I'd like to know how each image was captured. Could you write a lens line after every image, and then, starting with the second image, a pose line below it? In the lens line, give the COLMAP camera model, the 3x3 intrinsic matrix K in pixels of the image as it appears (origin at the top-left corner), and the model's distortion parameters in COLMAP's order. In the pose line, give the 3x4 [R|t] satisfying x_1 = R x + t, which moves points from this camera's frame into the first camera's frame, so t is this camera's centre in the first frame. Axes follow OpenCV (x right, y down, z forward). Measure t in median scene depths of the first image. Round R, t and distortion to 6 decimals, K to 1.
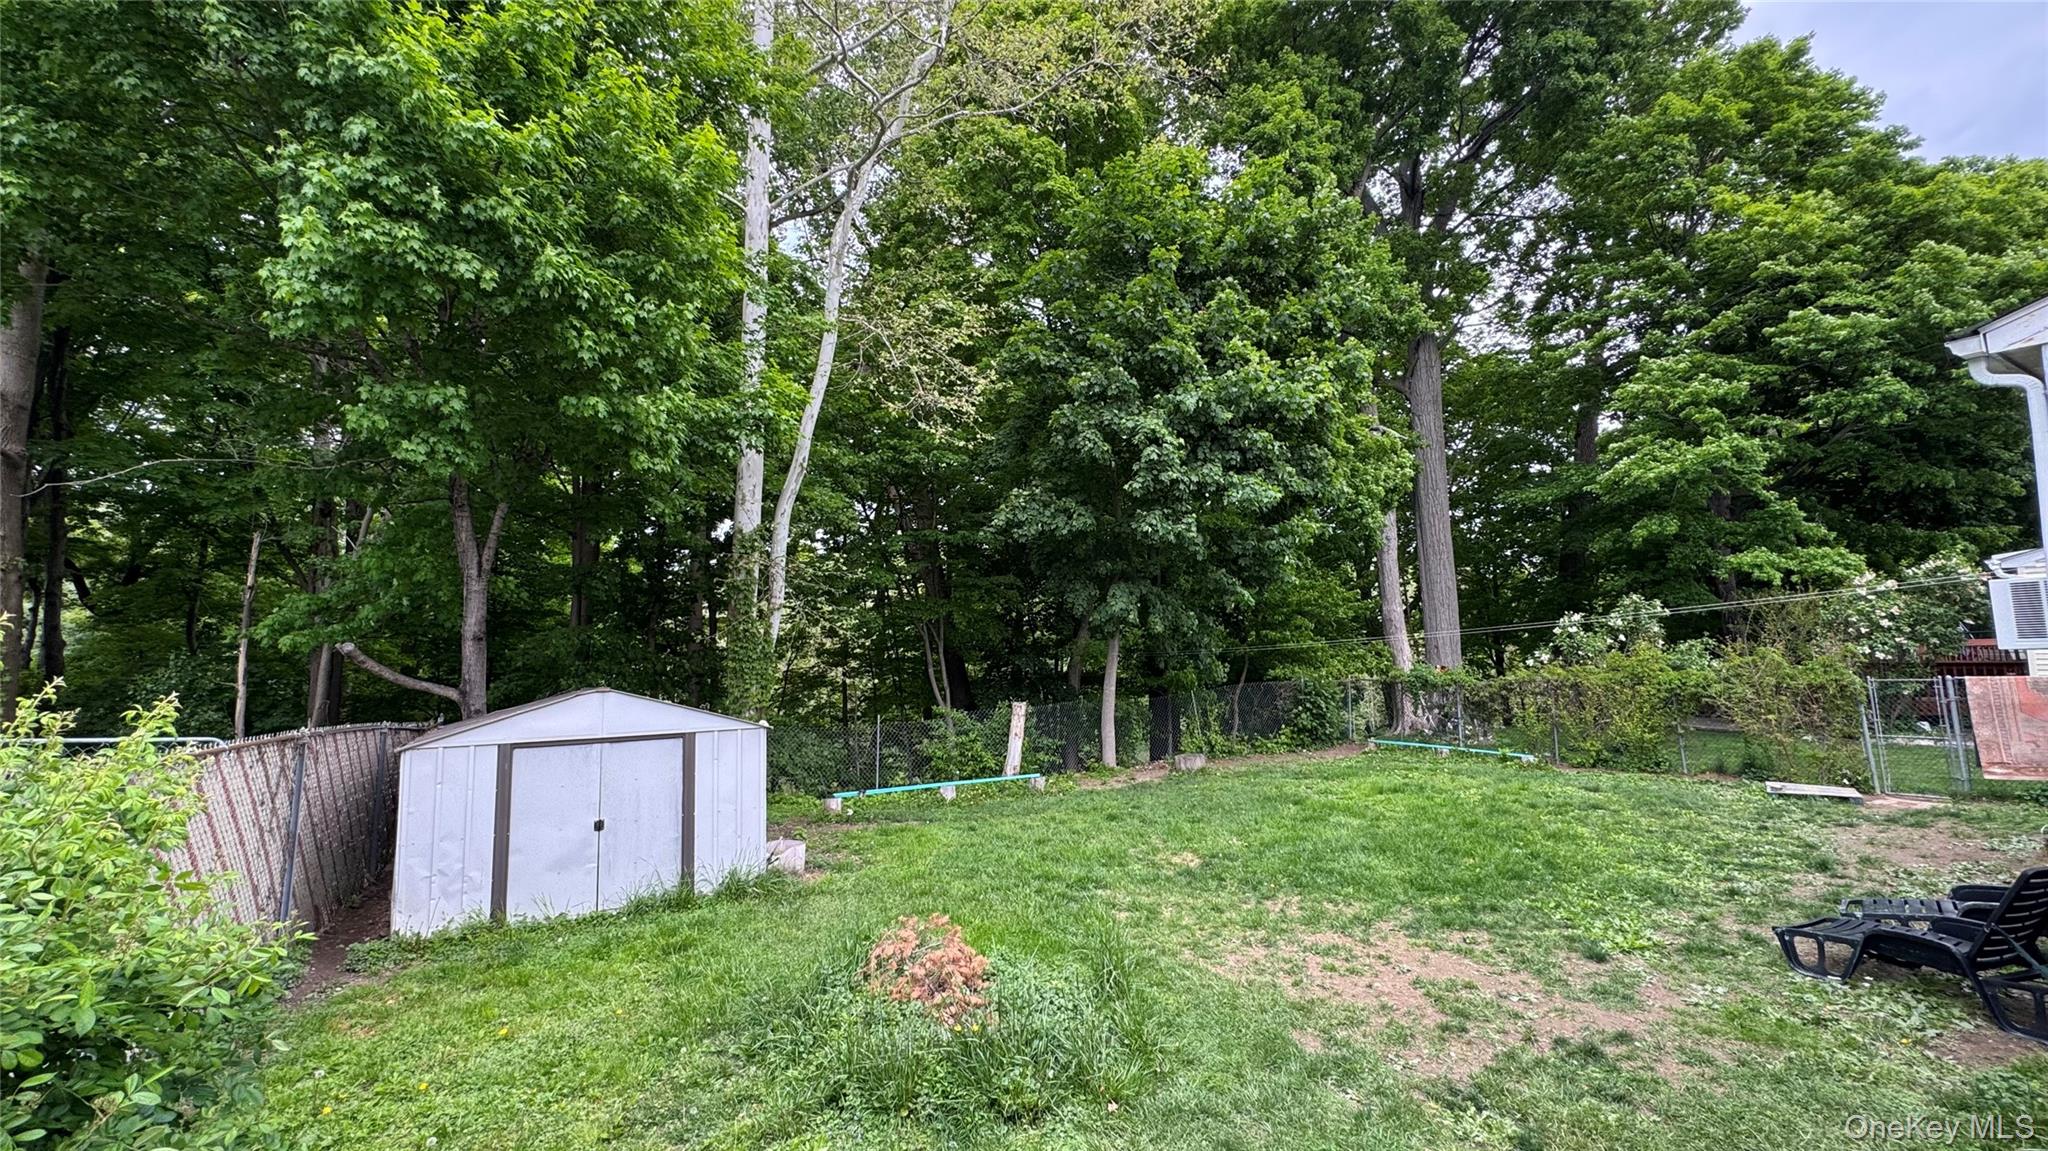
lens RADIAL K [[818.2, 0, 1025.3], [0, 818.2, 568.8], [0, 0, 1]] dist [-0.002527, -0.000224]
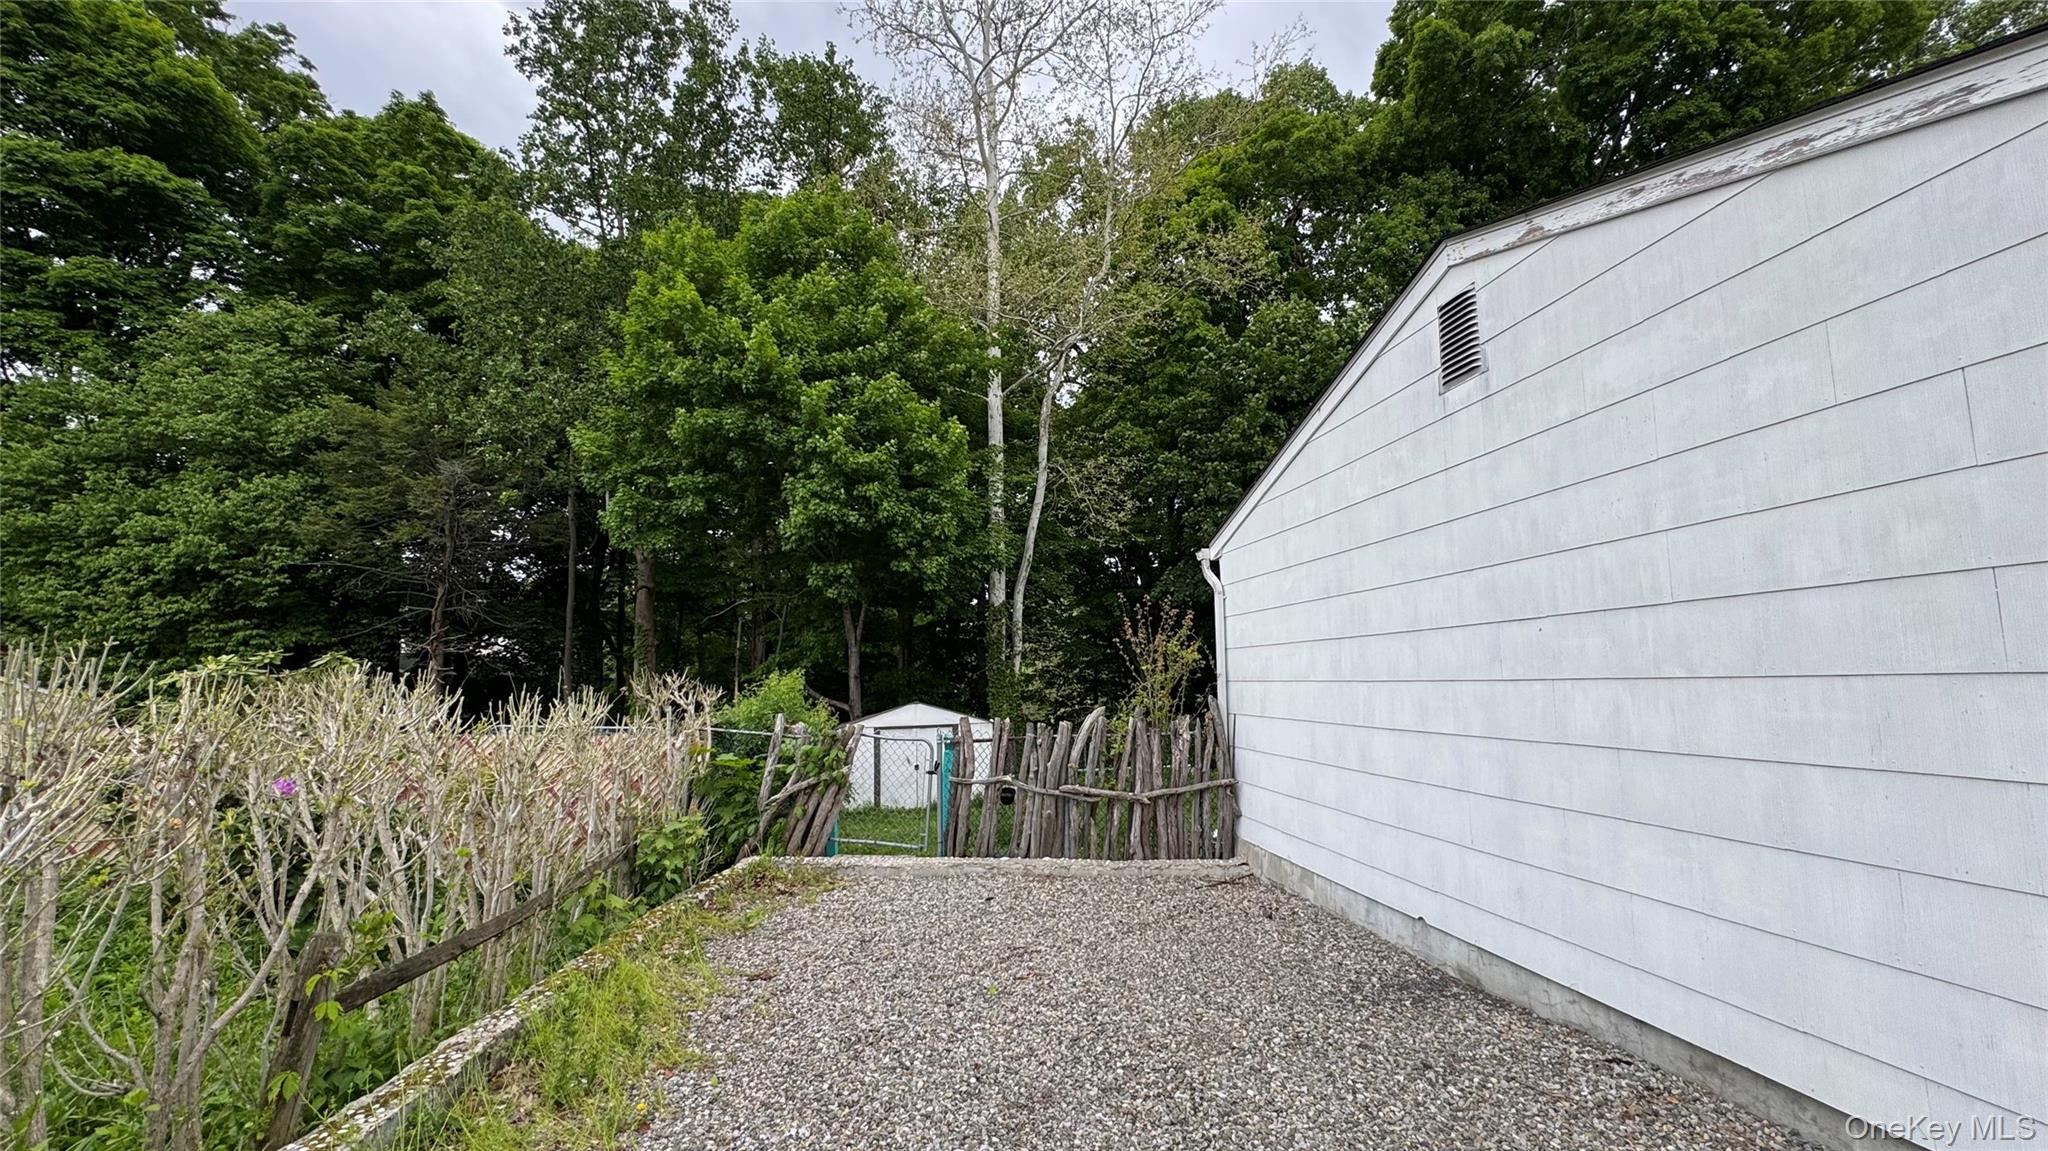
lens RADIAL K [[818.2, 0, 1022.1], [0, 818.2, 581.7], [0, 0, 1]] dist [-0.002527, -0.000224]
pose [[0.936430, -0.054828, -0.346543, 0.466775], [0.047845, 0.998443, -0.028683, -0.083408], [0.347576, 0.010279, 0.937596, -0.842854]]
